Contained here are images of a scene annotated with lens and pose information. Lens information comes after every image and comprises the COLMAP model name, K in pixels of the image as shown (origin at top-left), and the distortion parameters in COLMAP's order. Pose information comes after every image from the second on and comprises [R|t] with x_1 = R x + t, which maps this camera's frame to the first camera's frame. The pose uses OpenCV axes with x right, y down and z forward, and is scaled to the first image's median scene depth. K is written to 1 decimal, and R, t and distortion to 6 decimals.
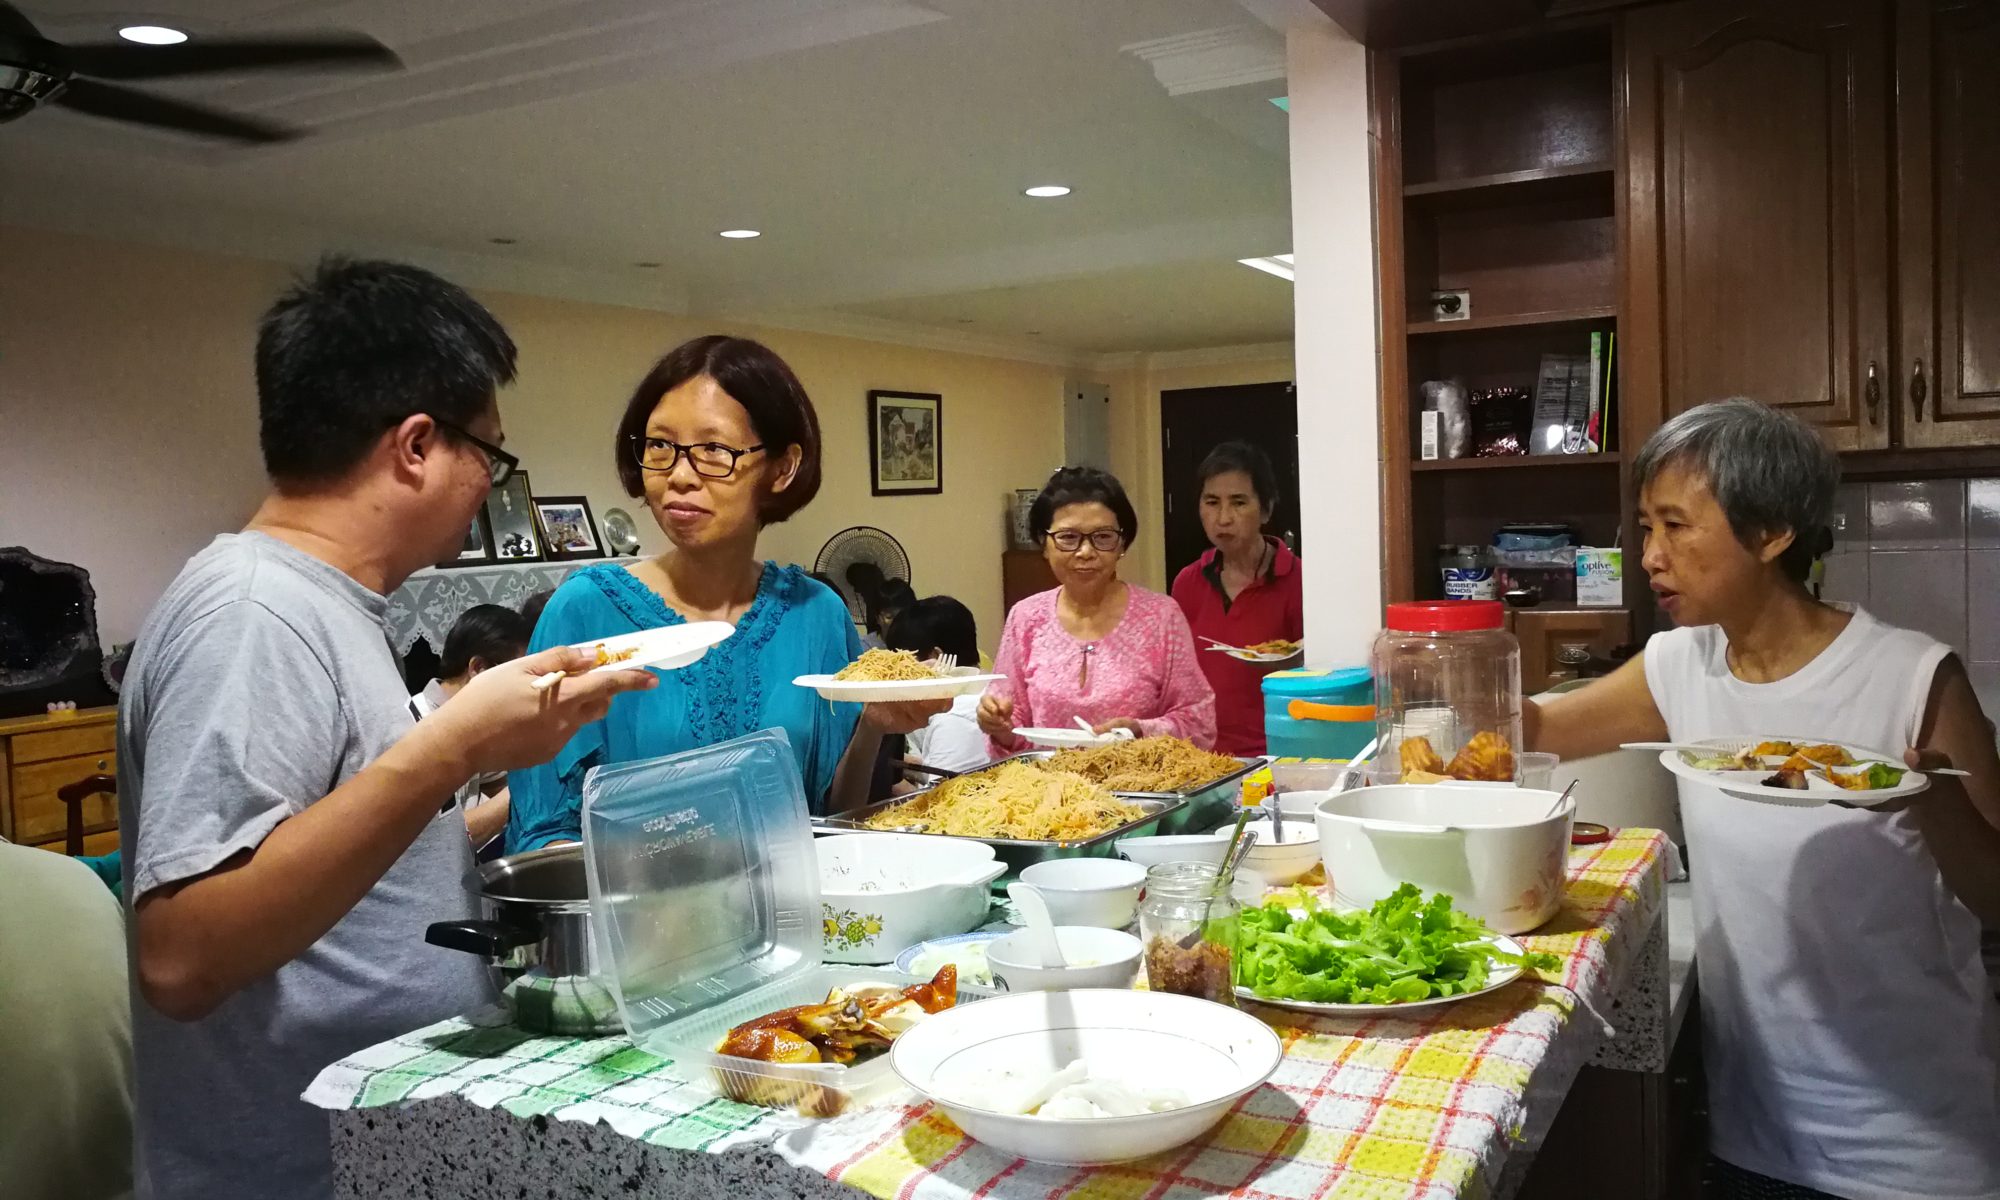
lens RADIAL K [[1620.6, 0, 1000.0], [0, 1620.6, 600.0], [0, 0, 1]] dist [-0.008145, -0.004502]
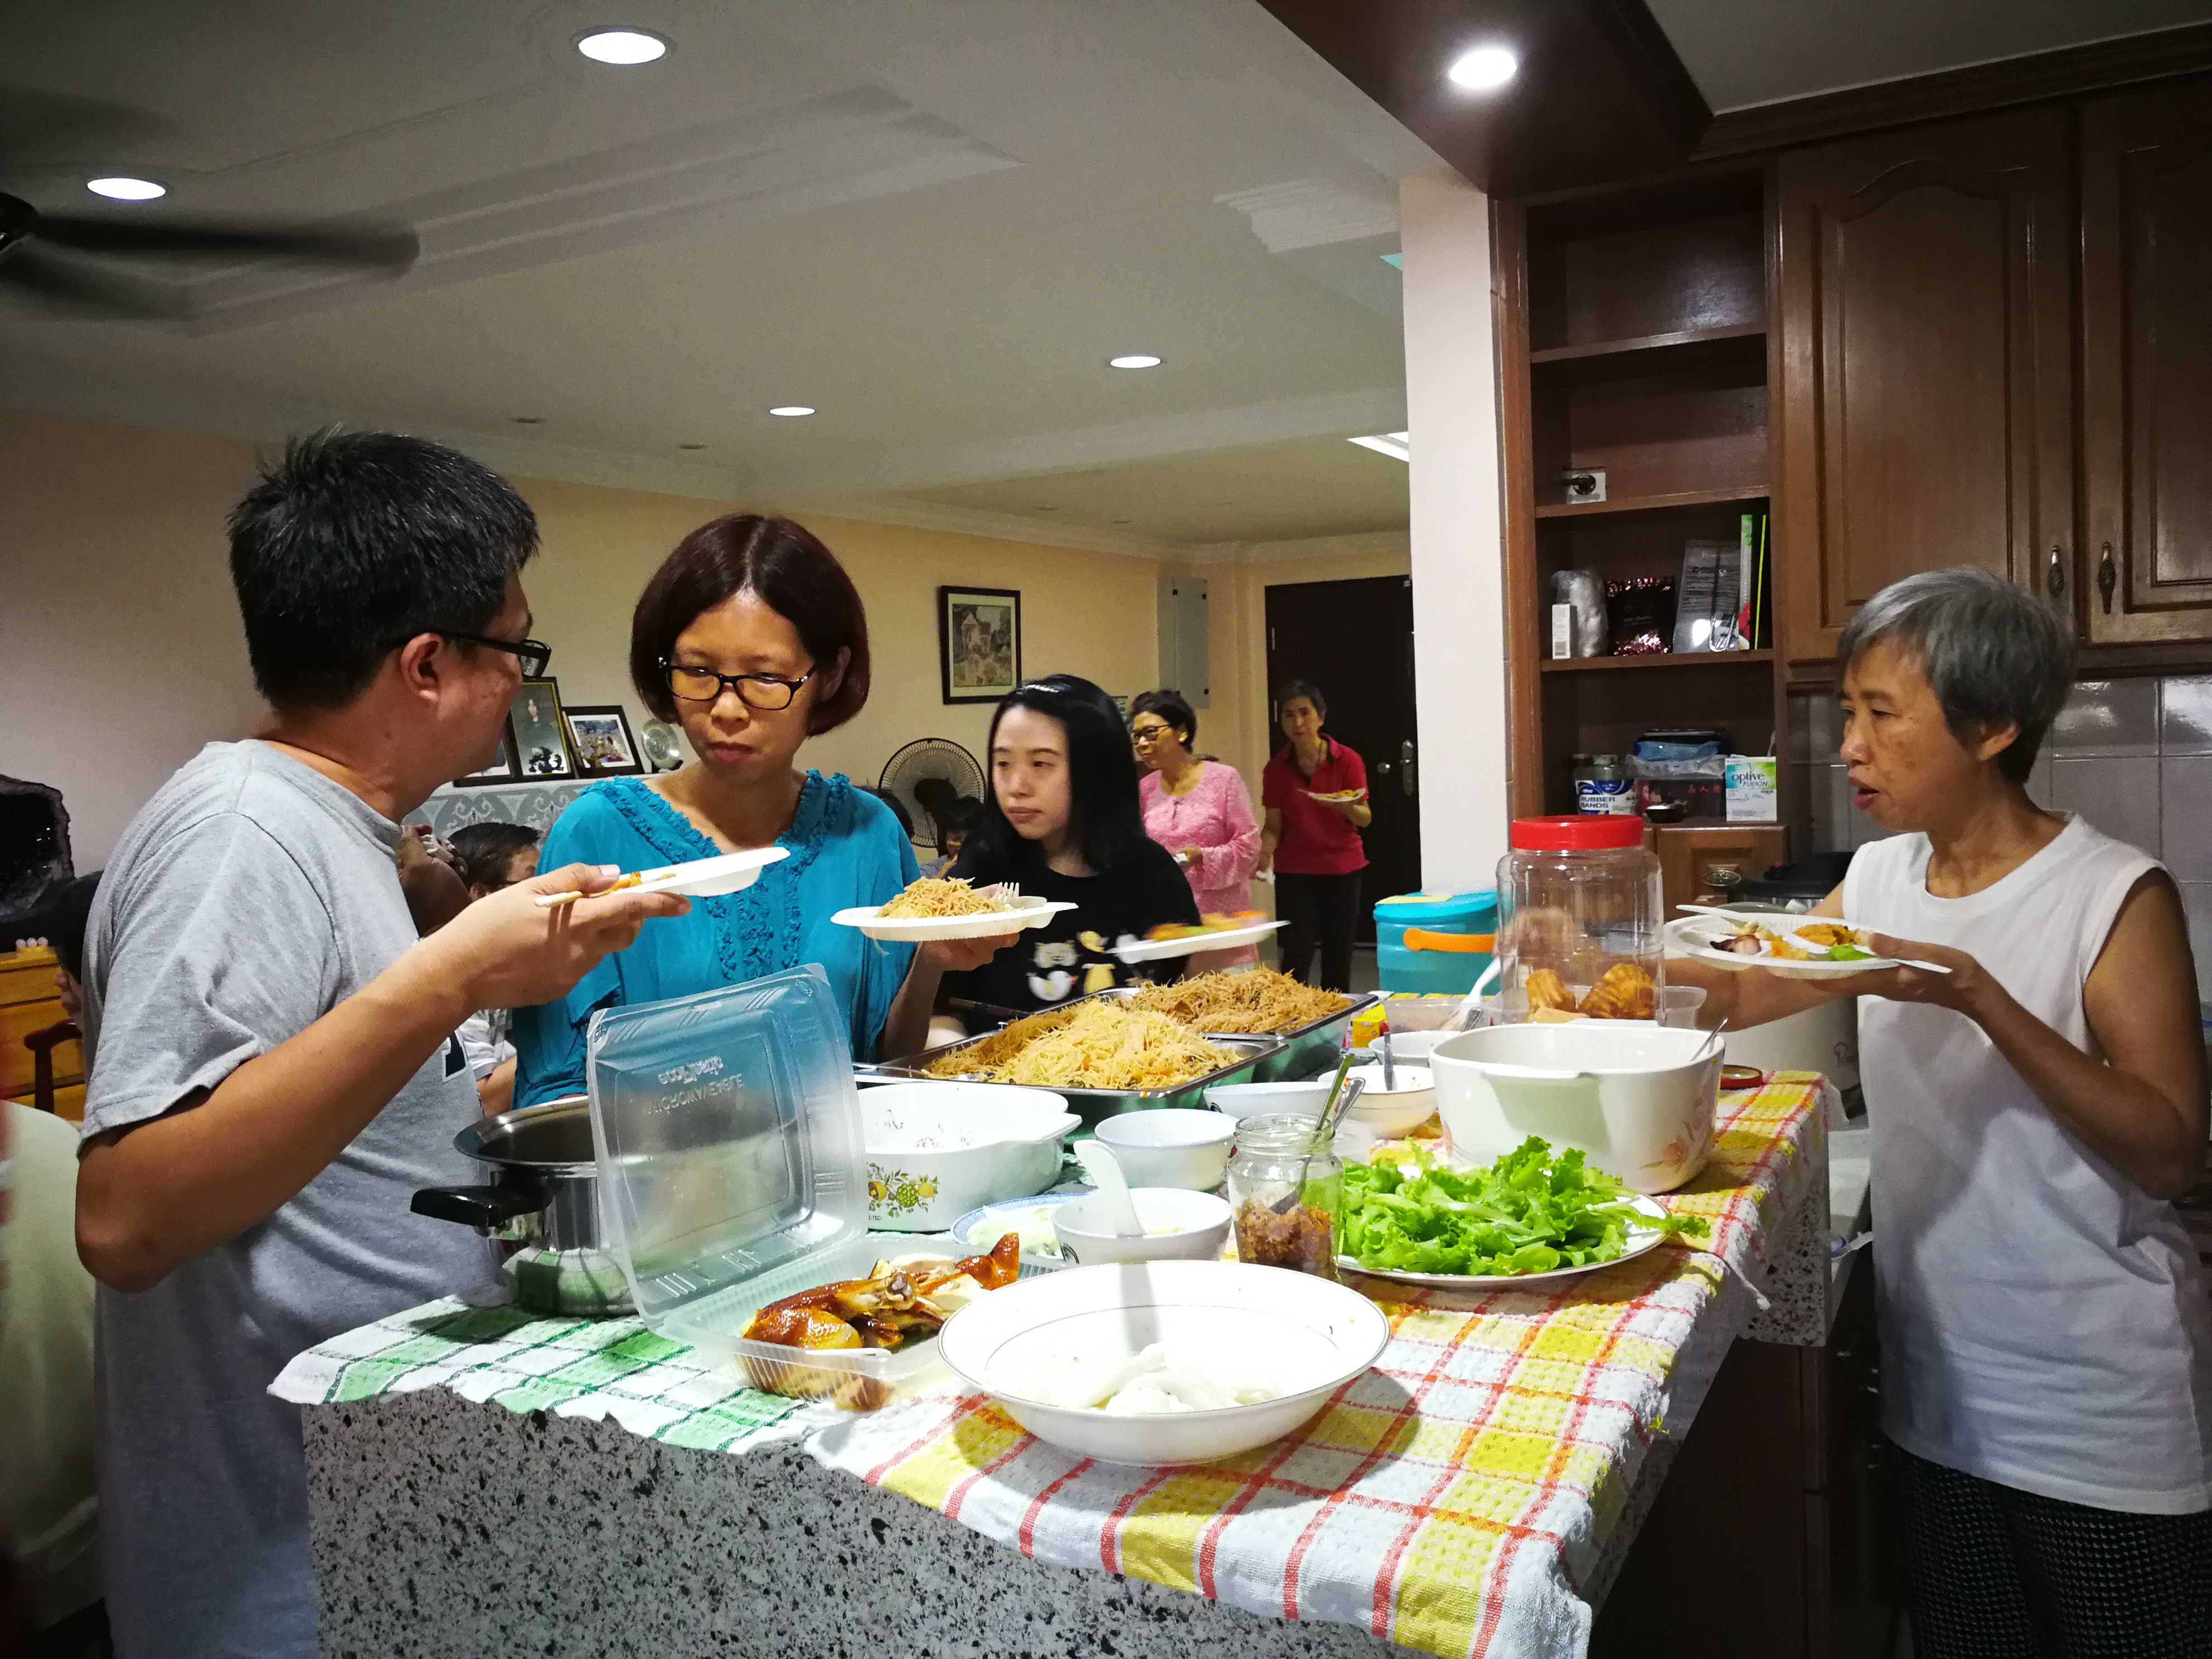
lens RADIAL K [[1792.7, 0, 1101.8], [0, 1792.7, 834.6], [0, 0, 1]] dist [-0.010958, -0.001615]
pose [[0.999965, -0.005161, 0.006594, 0.010995], [0.005106, 0.999952, 0.008319, 0.001759], [-0.006637, -0.008285, 0.999944, 0.029870]]
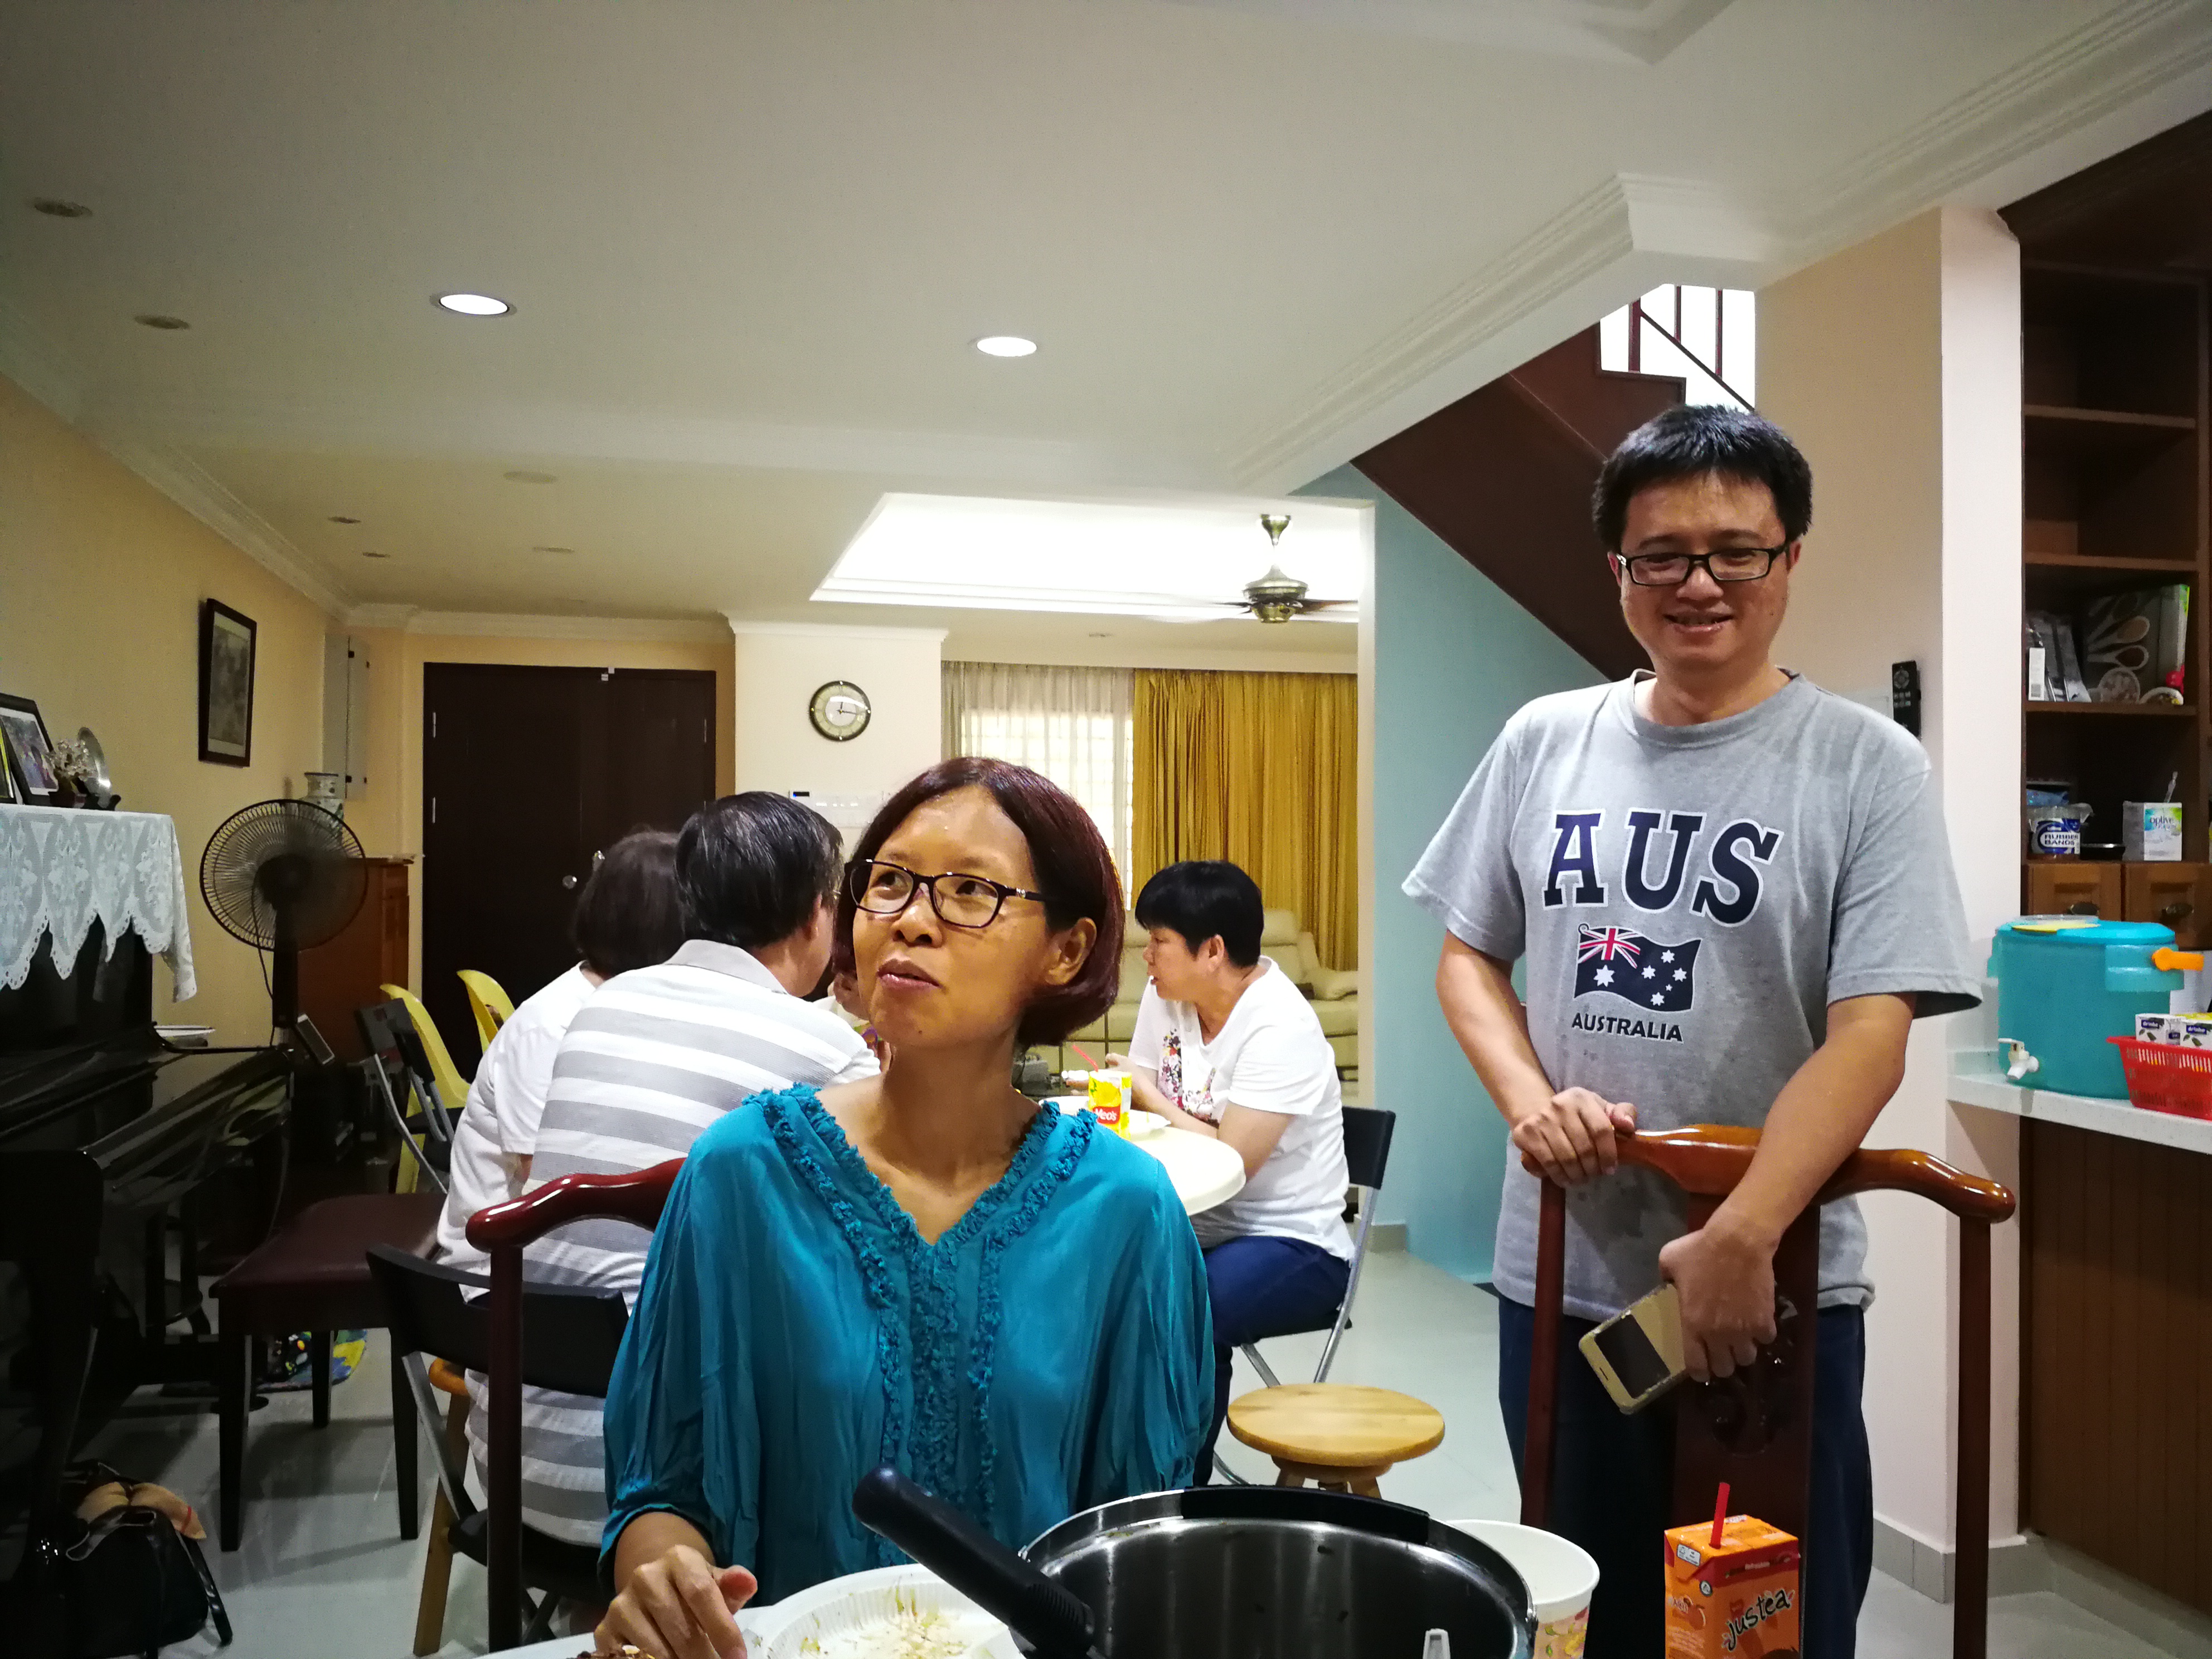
lens RADIAL K [[1792.7, 0, 1101.8], [0, 1792.7, 834.6], [0, 0, 1]] dist [-0.010958, -0.001615]
pose [[0.728206, 0.048148, 0.683664, -1.690023], [0.007749, 0.996887, -0.078461, 0.136024], [-0.685314, 0.062433, 0.725566, 1.309547]]
